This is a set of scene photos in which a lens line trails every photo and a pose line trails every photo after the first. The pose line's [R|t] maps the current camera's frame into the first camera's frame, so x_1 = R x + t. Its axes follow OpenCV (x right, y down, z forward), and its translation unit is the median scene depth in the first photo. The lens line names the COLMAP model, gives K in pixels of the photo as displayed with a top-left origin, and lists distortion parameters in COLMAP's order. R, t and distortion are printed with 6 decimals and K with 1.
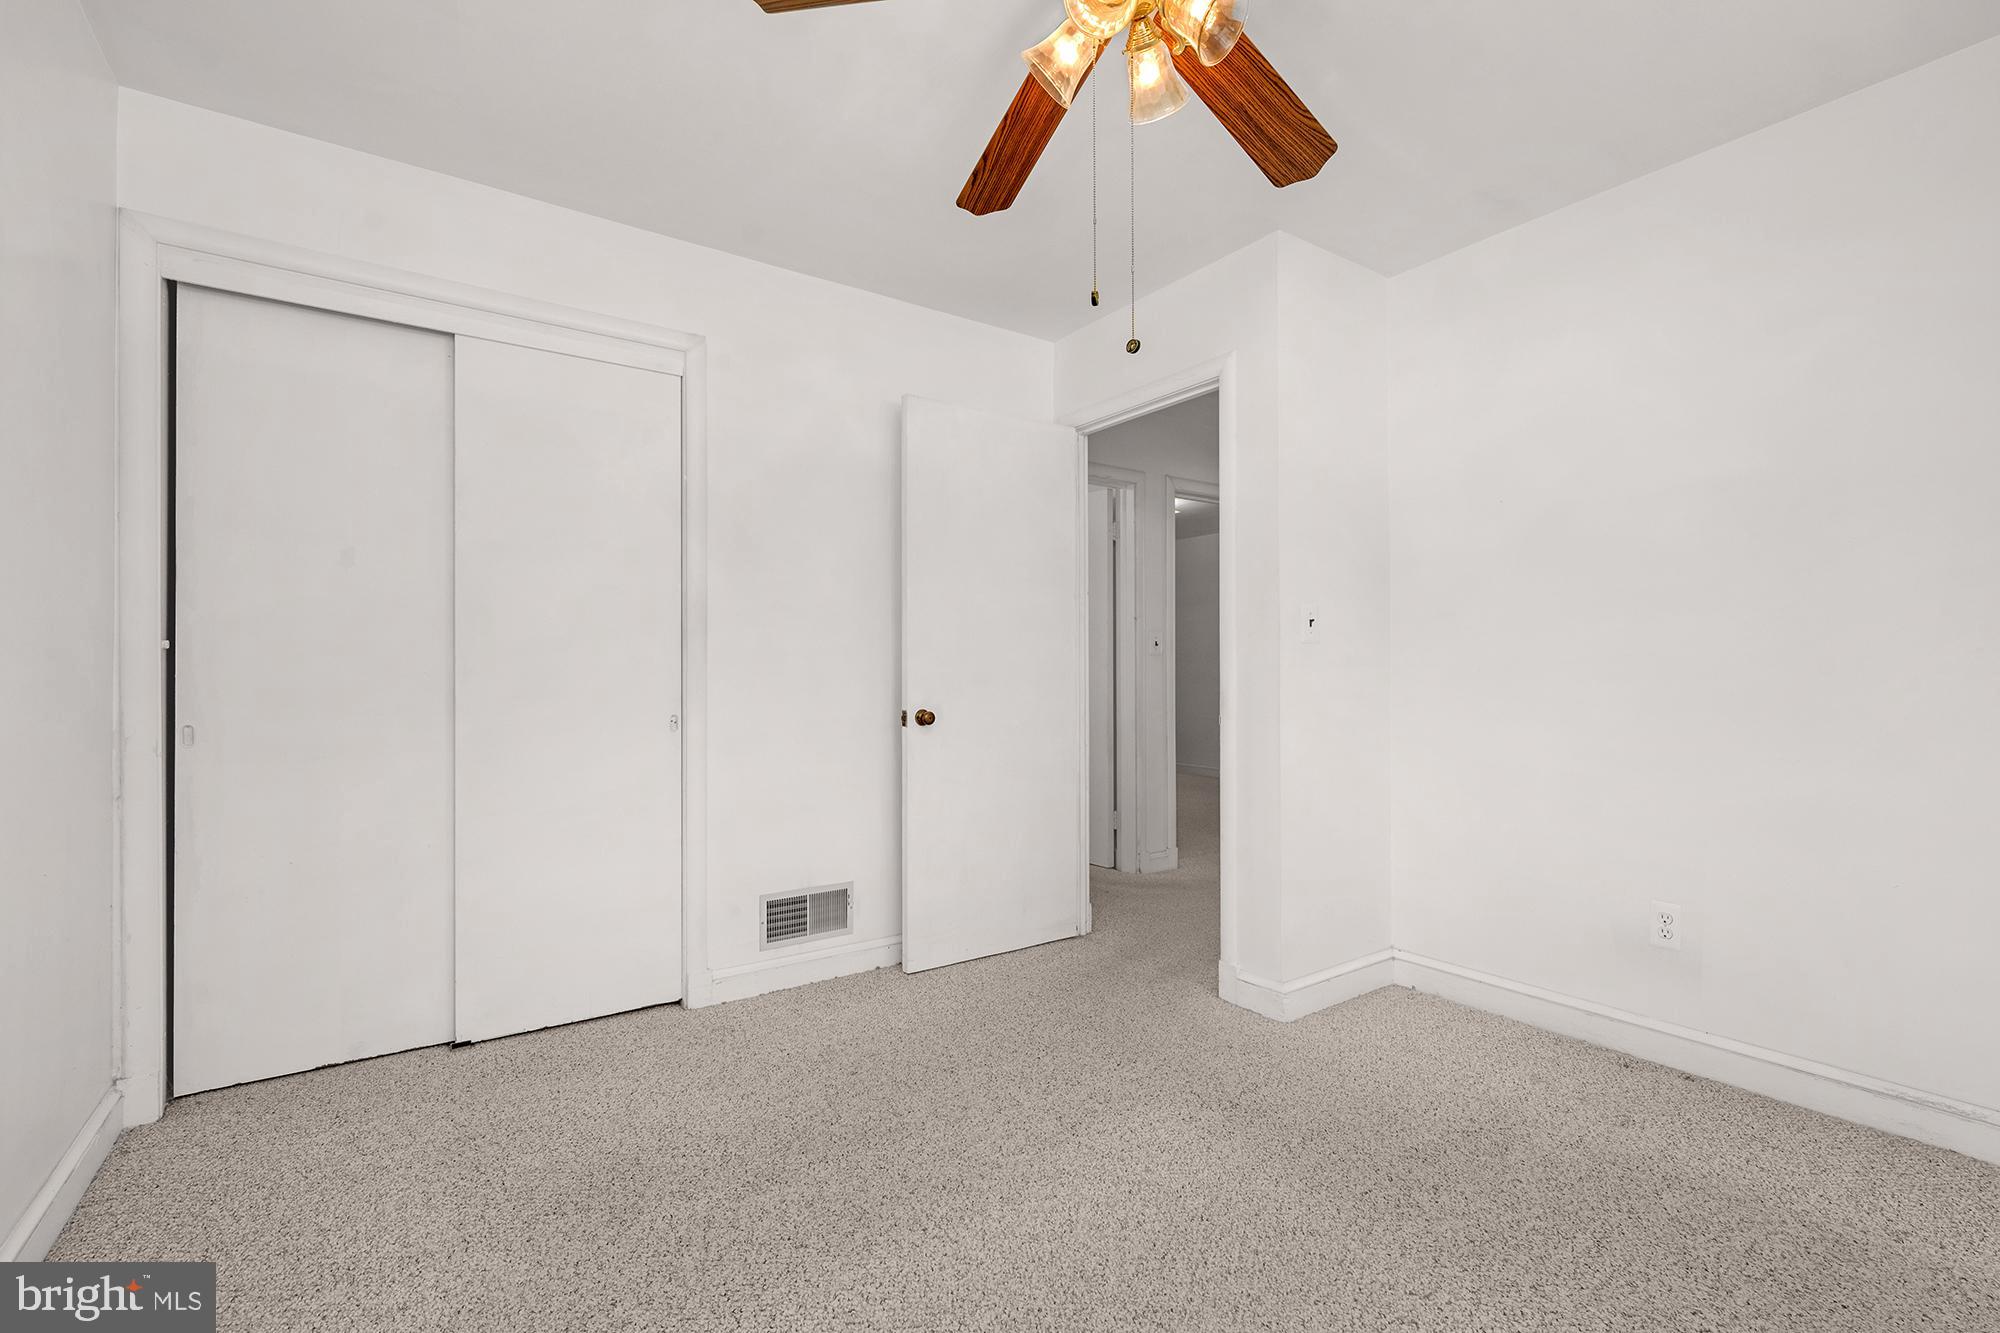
lens RADIAL K [[892.2, 0, 1001.6], [0, 892.2, 666.8], [0, 0, 1]] dist [-0.002150, -0.000248]
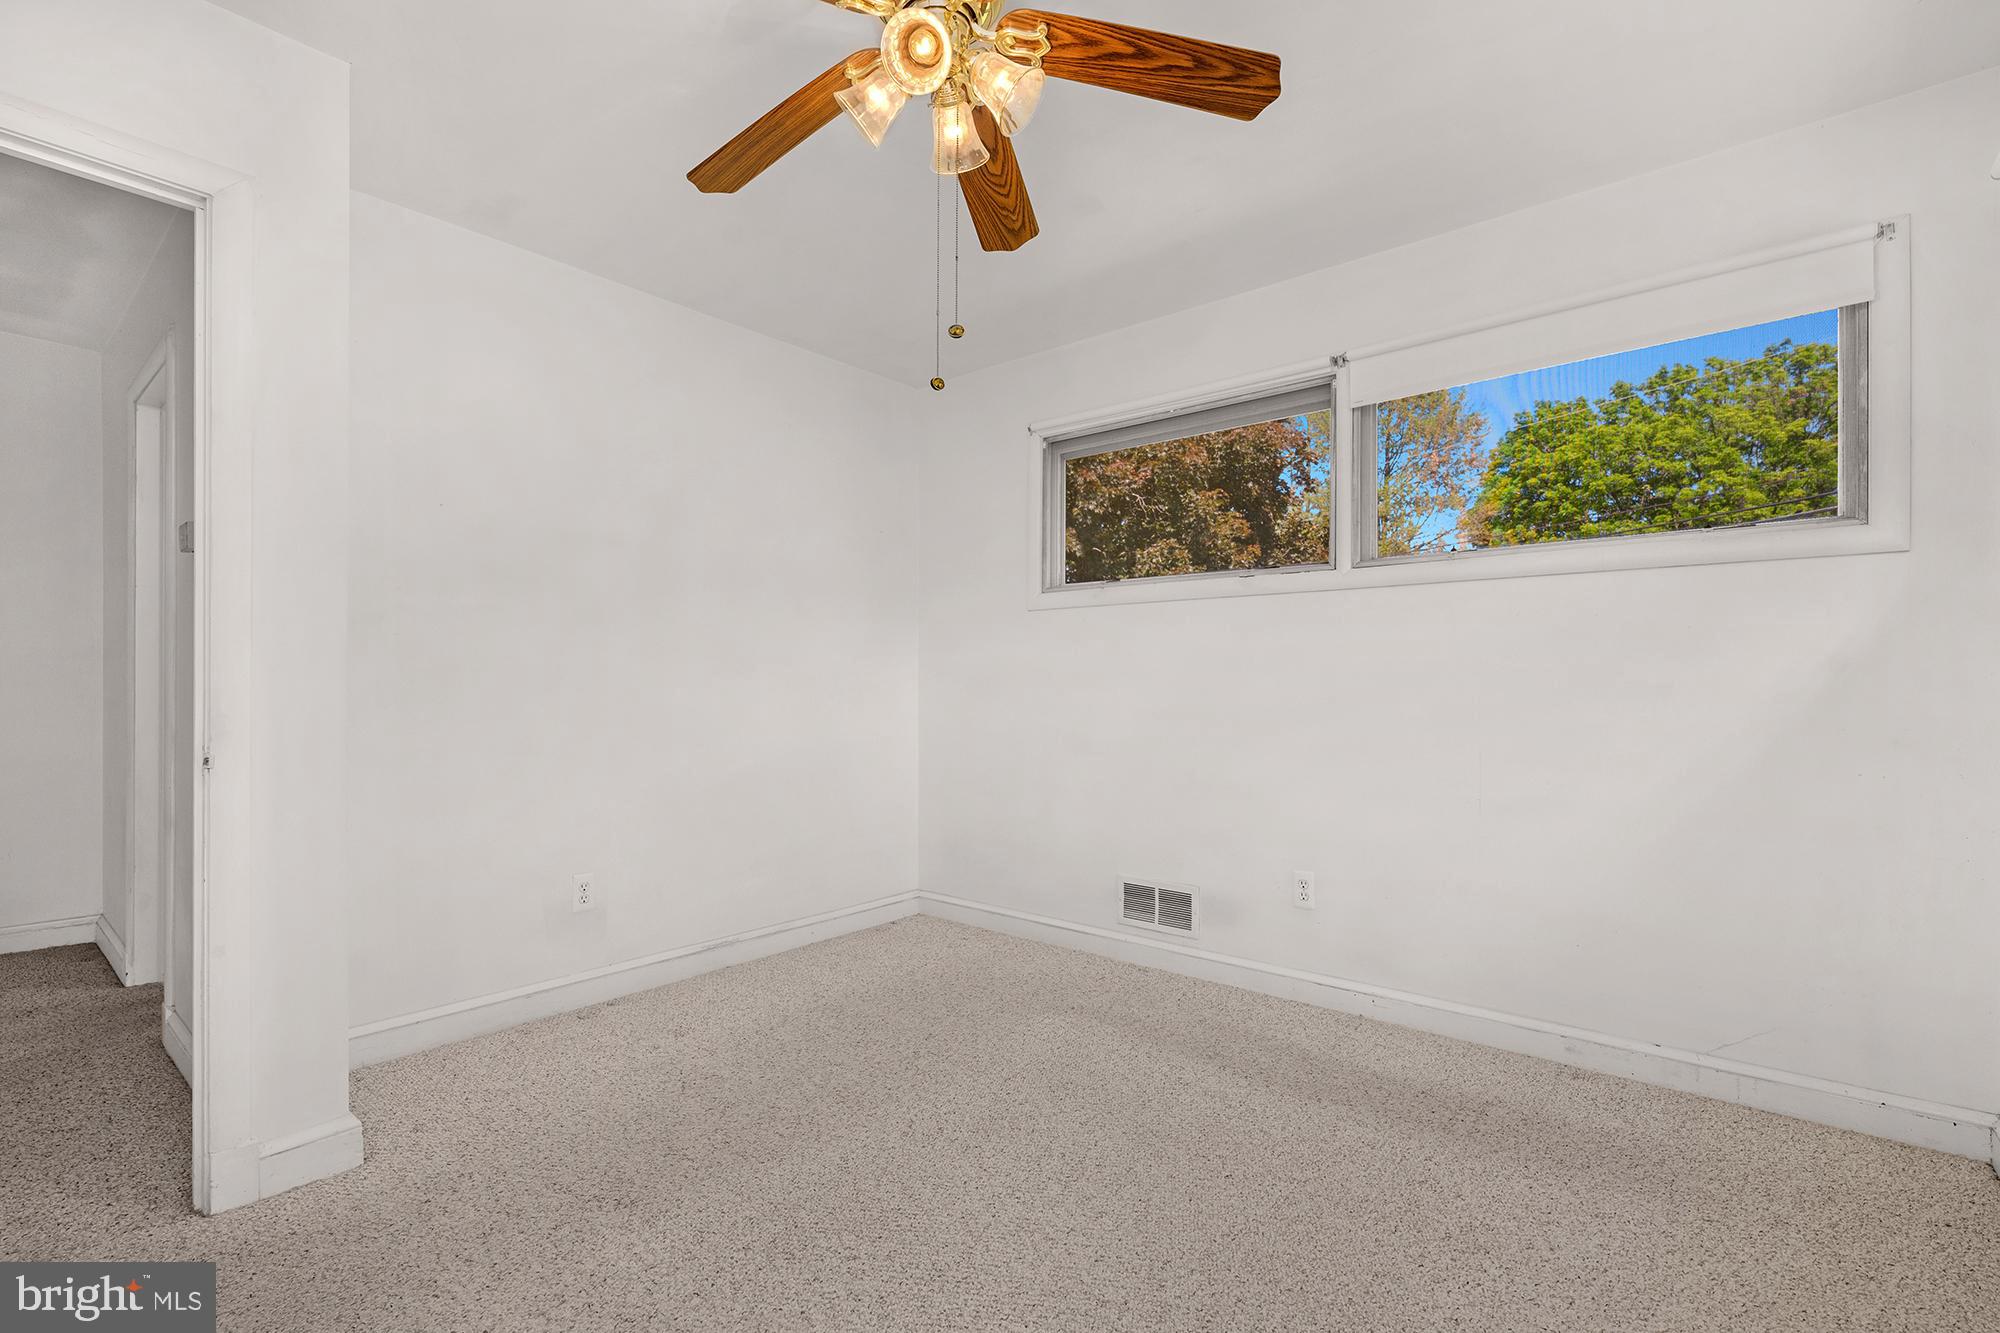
lens RADIAL K [[892.2, 0, 999.7], [0, 892.2, 681.5], [0, 0, 1]] dist [-0.002150, -0.000248]
pose [[-0.267008, 0.008892, 0.963653, -0.600906], [-0.007686, 0.999906, -0.011357, 0.010225], [-0.963664, -0.010439, -0.266915, 0.794833]]
